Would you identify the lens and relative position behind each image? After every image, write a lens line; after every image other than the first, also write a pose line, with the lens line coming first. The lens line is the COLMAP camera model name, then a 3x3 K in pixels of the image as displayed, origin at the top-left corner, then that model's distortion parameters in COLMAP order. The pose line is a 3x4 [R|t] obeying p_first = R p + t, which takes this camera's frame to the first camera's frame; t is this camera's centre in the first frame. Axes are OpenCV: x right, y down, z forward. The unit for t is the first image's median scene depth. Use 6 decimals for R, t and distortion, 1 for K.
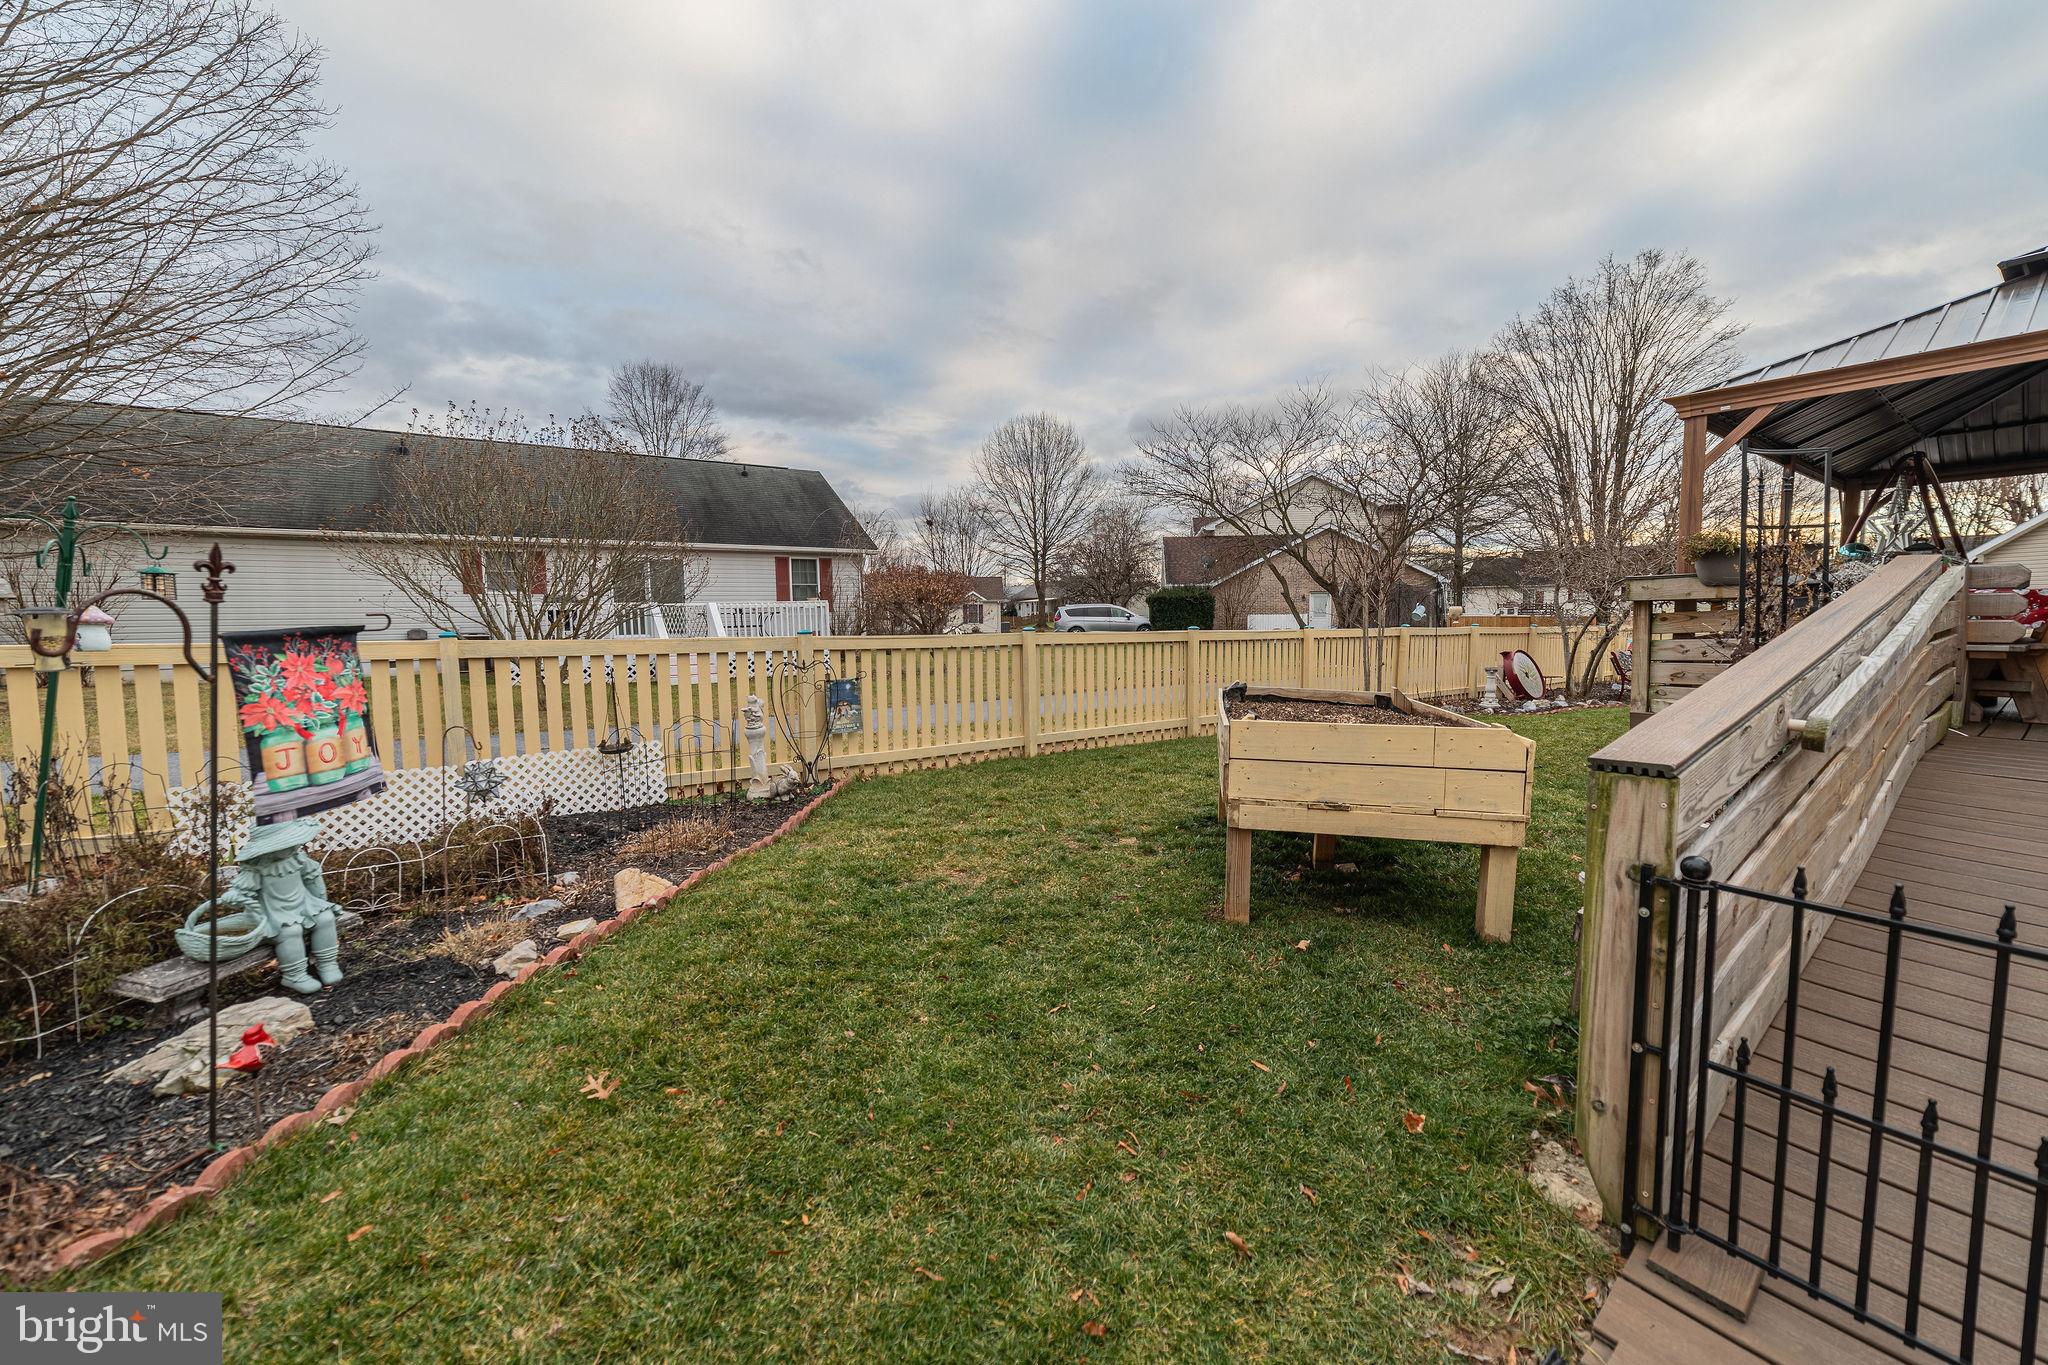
lens RADIAL K [[792.3, 0, 1022.7], [0, 792.3, 681.3], [0, 0, 1]] dist [-0.023055, 0.009830]
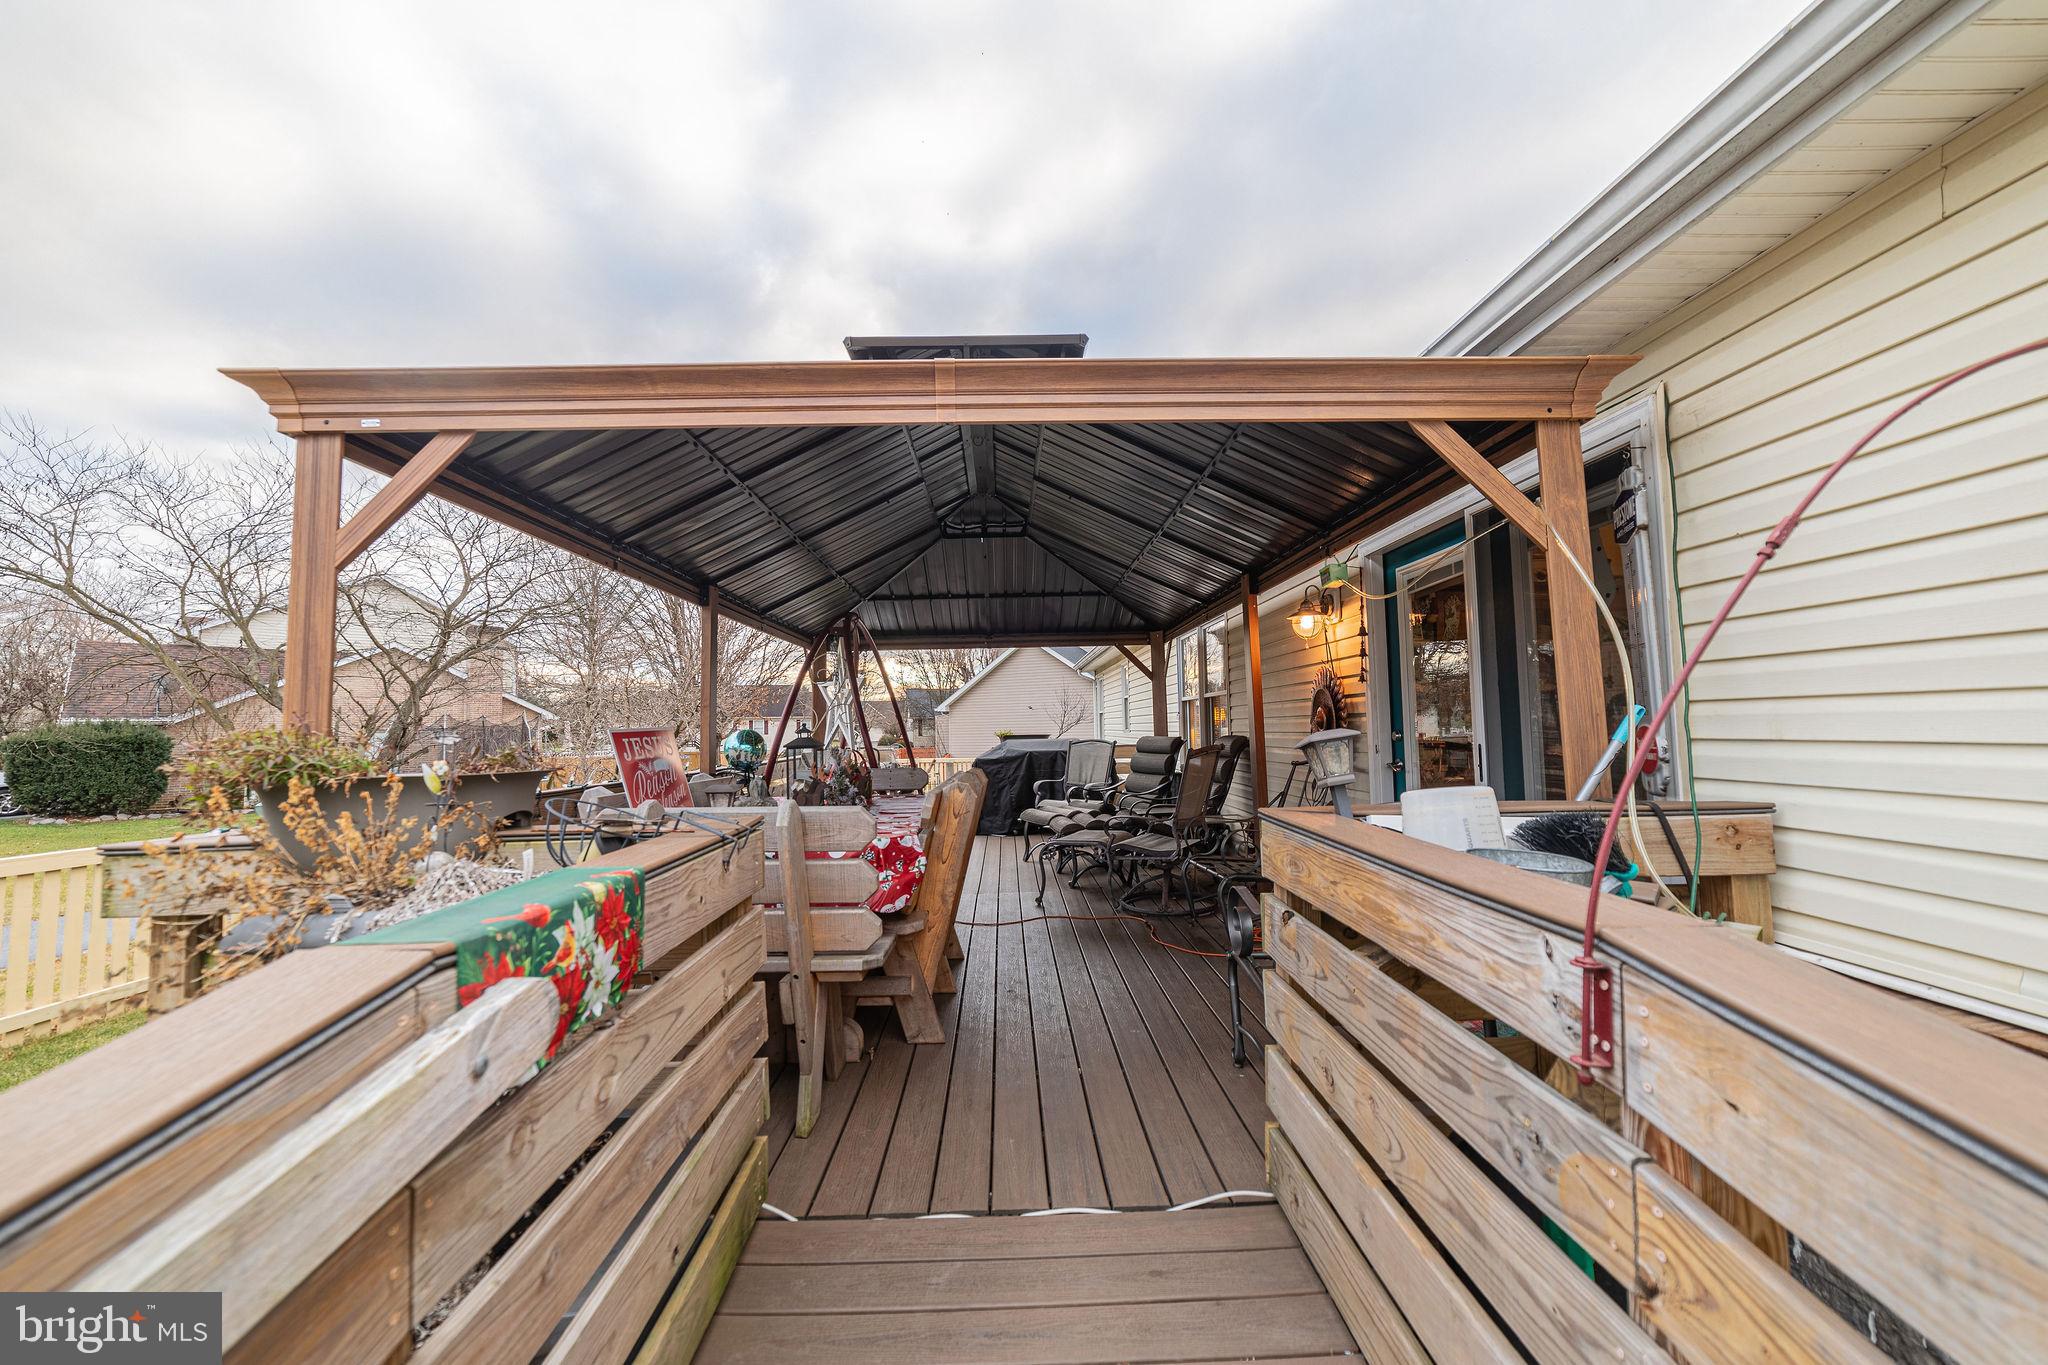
lens RADIAL K [[792.3, 0, 1022.7], [0, 792.3, 681.3], [0, 0, 1]] dist [-0.023055, 0.009830]
pose [[0.571580, 0.049598, 0.819046, 0.451146], [0.084275, 0.989345, -0.118723, -0.070581], [-0.816207, 0.136885, 0.561309, 0.284514]]
